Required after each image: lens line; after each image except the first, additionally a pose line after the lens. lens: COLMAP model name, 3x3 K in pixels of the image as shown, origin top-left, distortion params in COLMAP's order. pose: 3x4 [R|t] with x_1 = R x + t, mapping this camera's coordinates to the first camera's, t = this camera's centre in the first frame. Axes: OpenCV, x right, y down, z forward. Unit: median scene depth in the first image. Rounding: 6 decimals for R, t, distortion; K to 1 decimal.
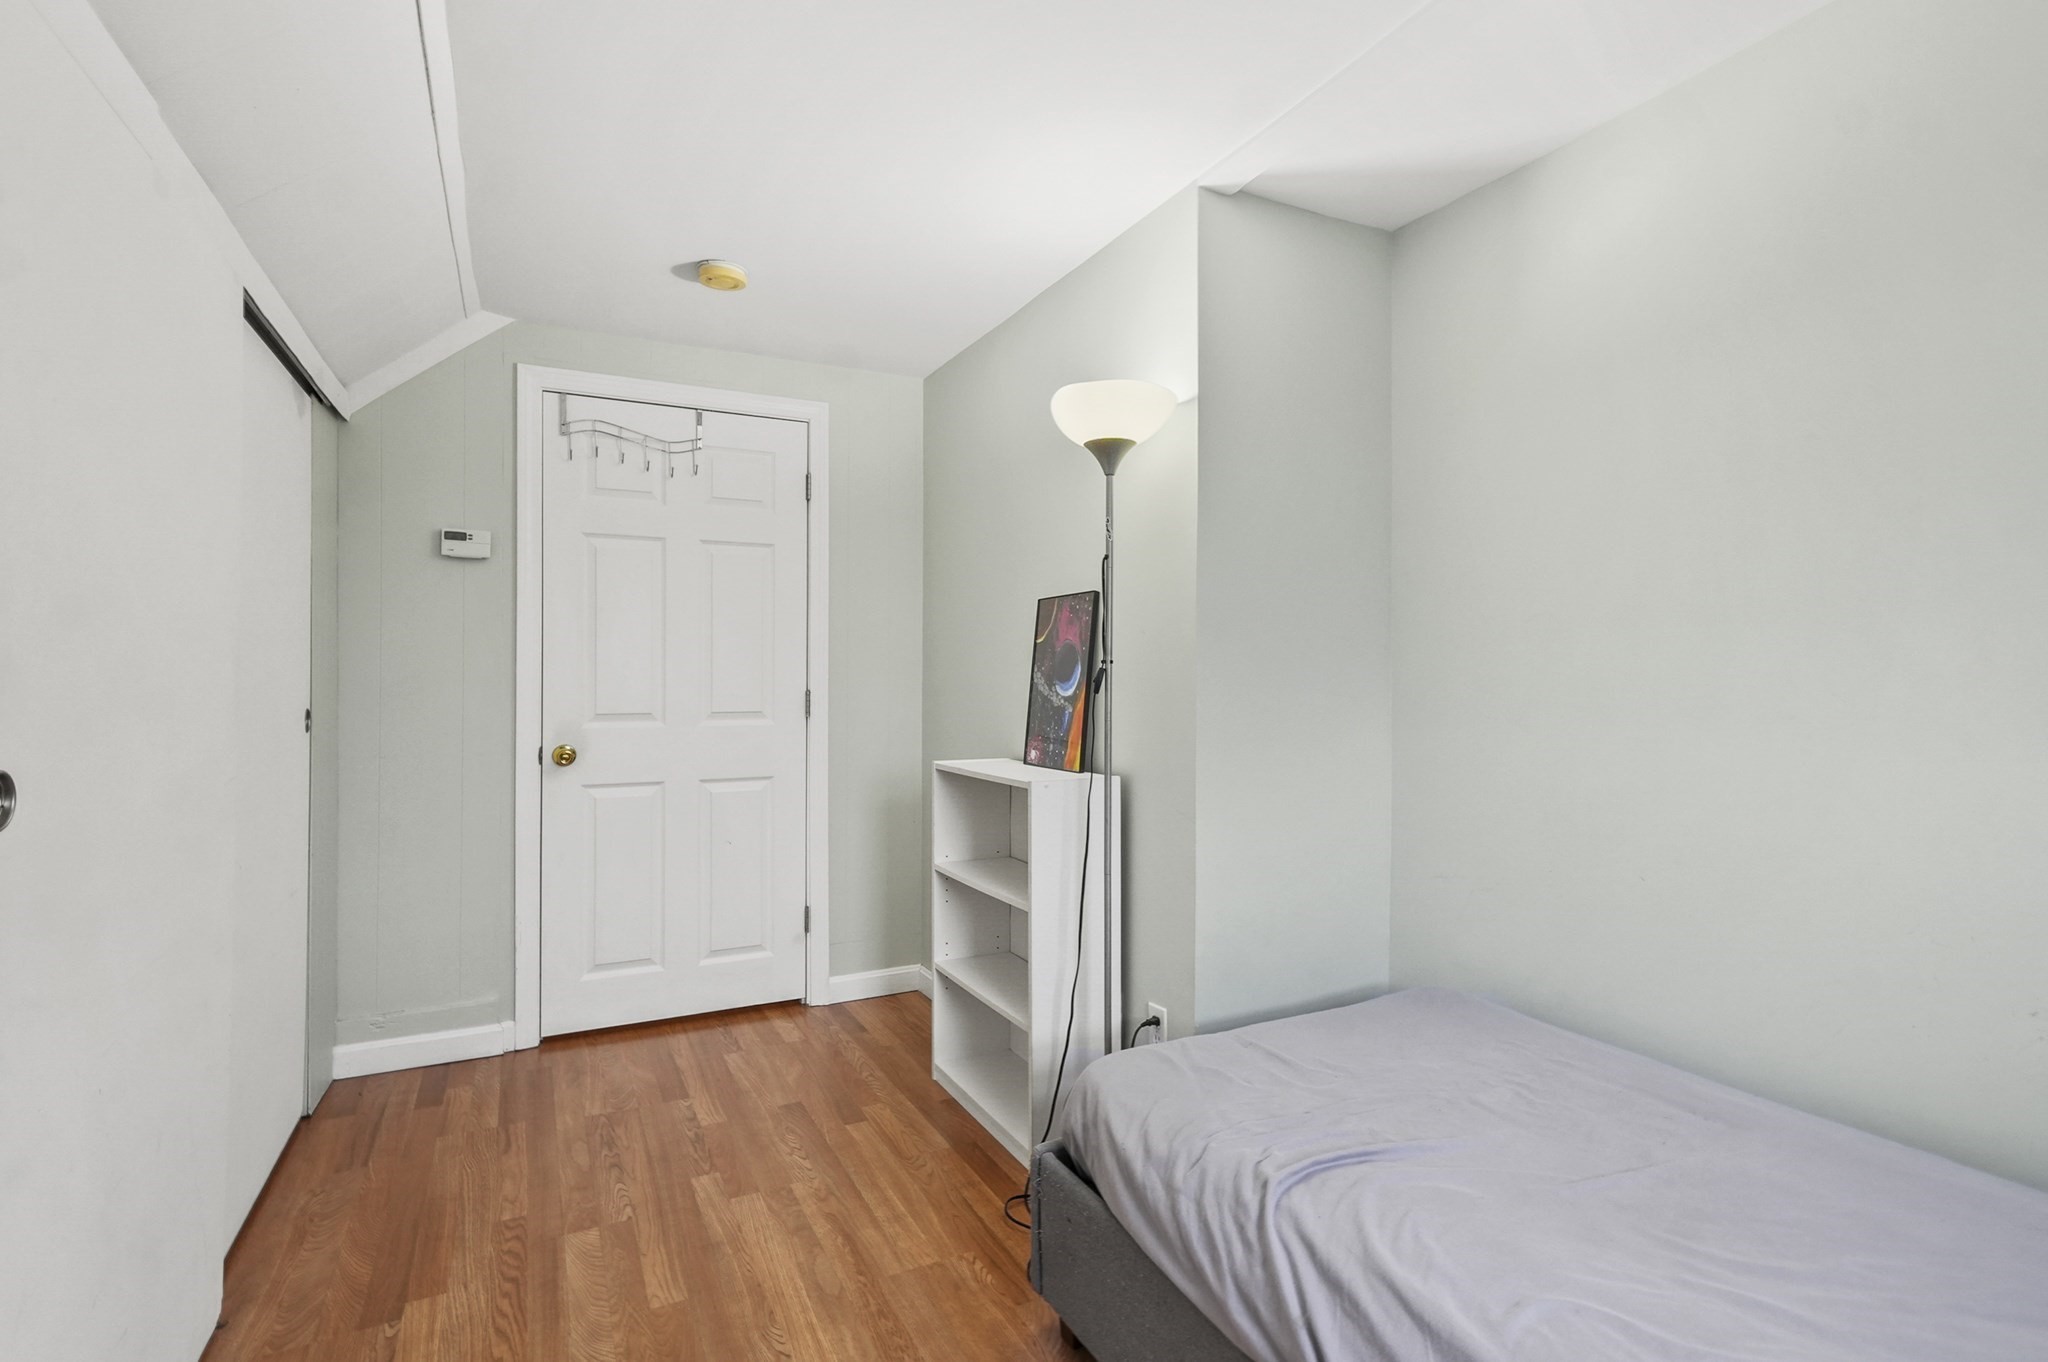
lens RADIAL K [[1011.3, 0, 1032.9], [0, 1011.3, 668.0], [0, 0, 1]] dist [-0.000151, 0.016211]
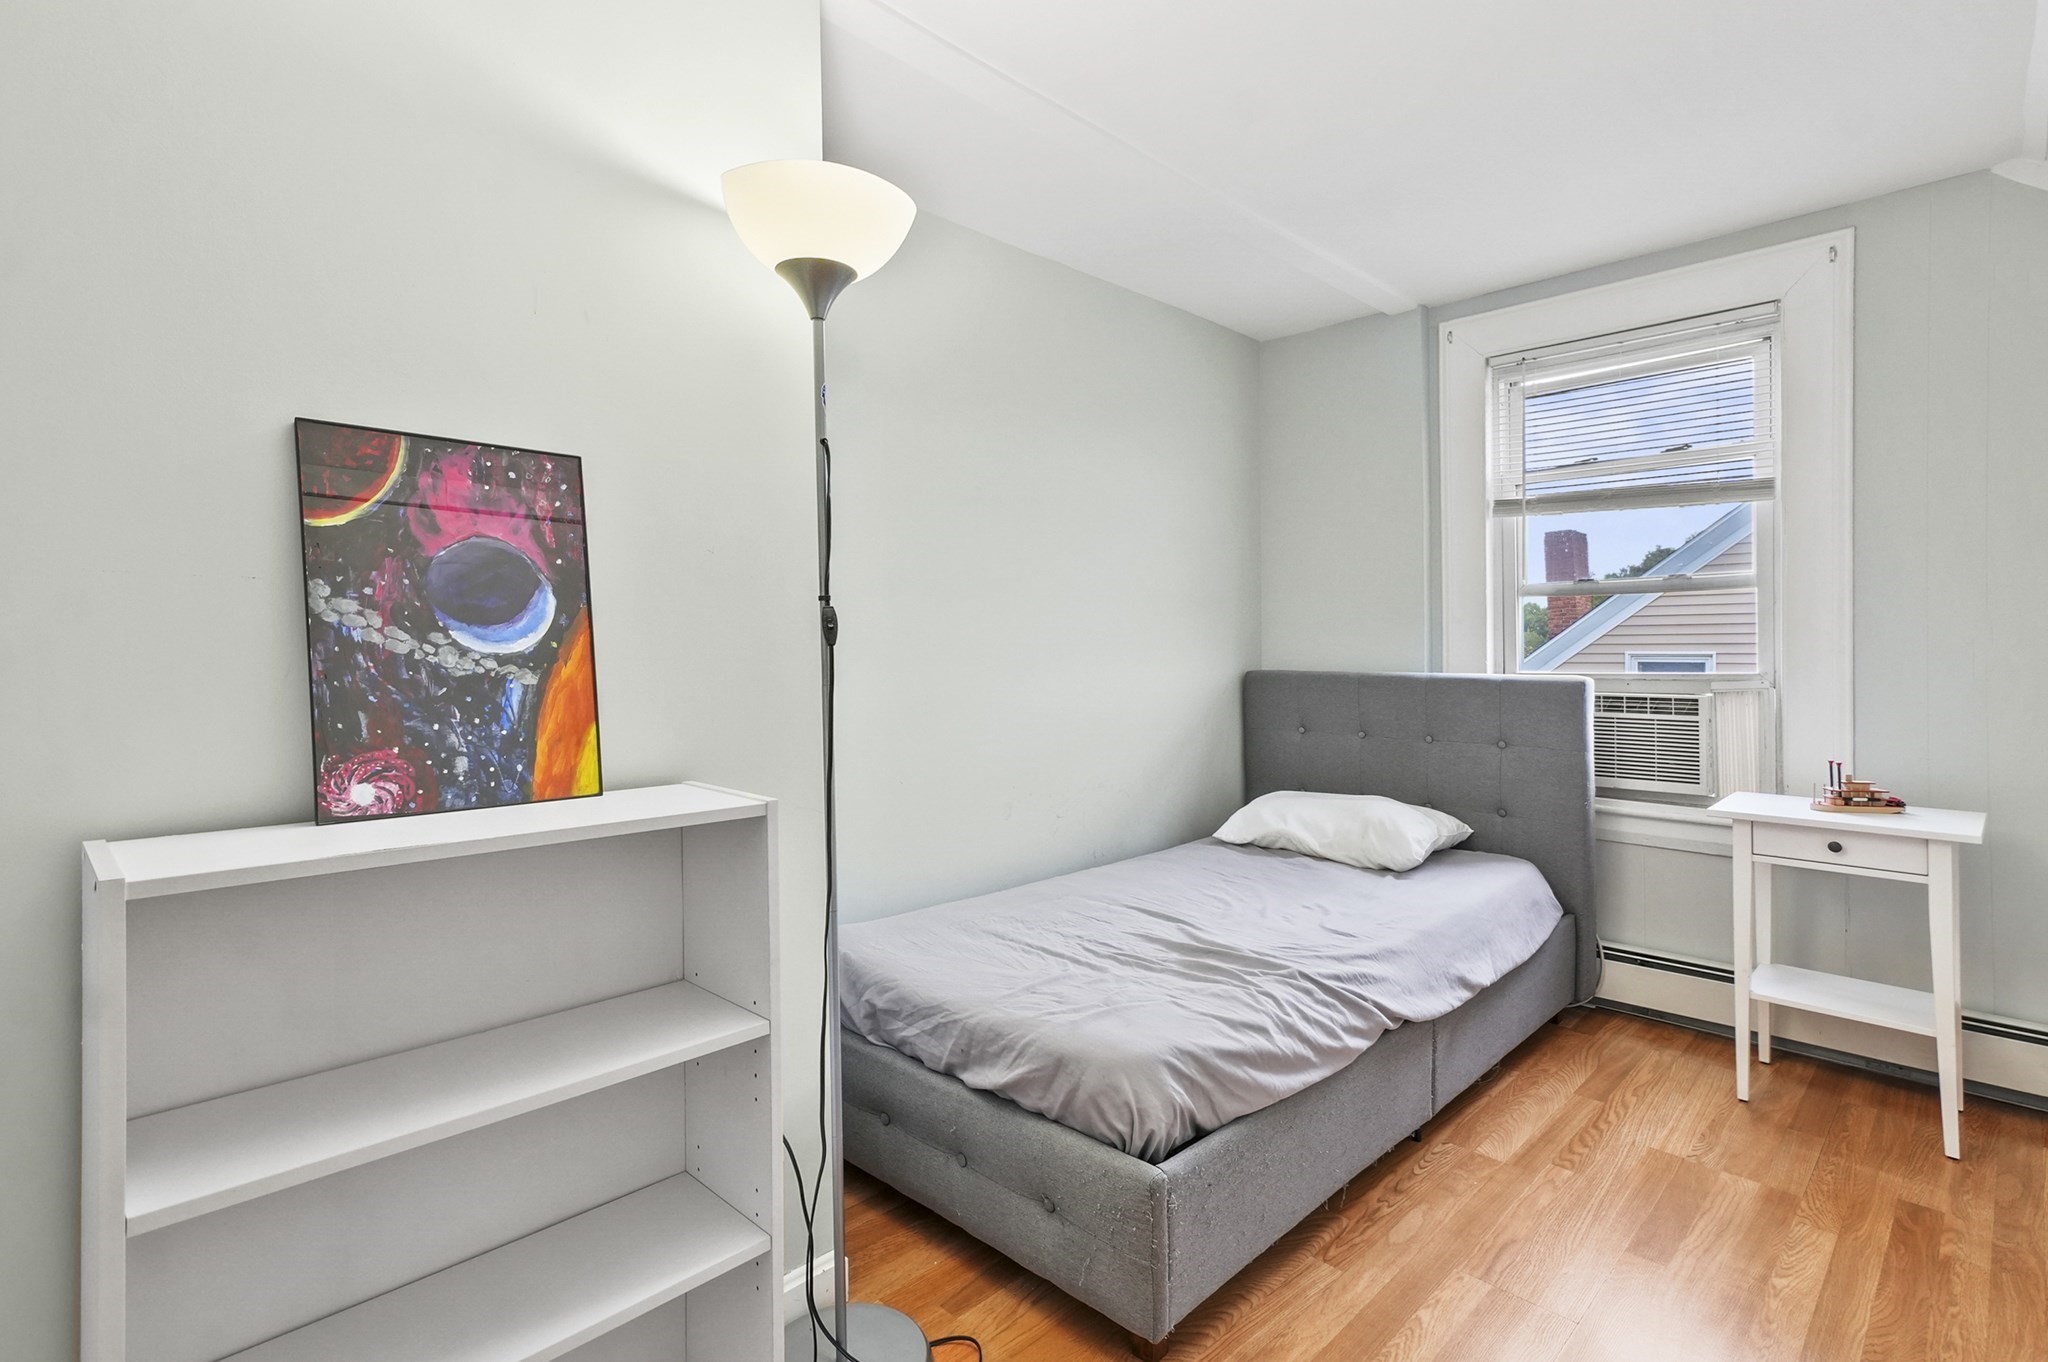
lens RADIAL K [[1011.3, 0, 1032.9], [0, 1011.3, 668.0], [0, 0, 1]] dist [-0.000151, 0.016211]
pose [[-0.324814, -0.002486, 0.945775, -0.507662], [-0.002324, 0.999996, 0.001831, 0.032939], [-0.945775, -0.001603, -0.324819, 0.907769]]
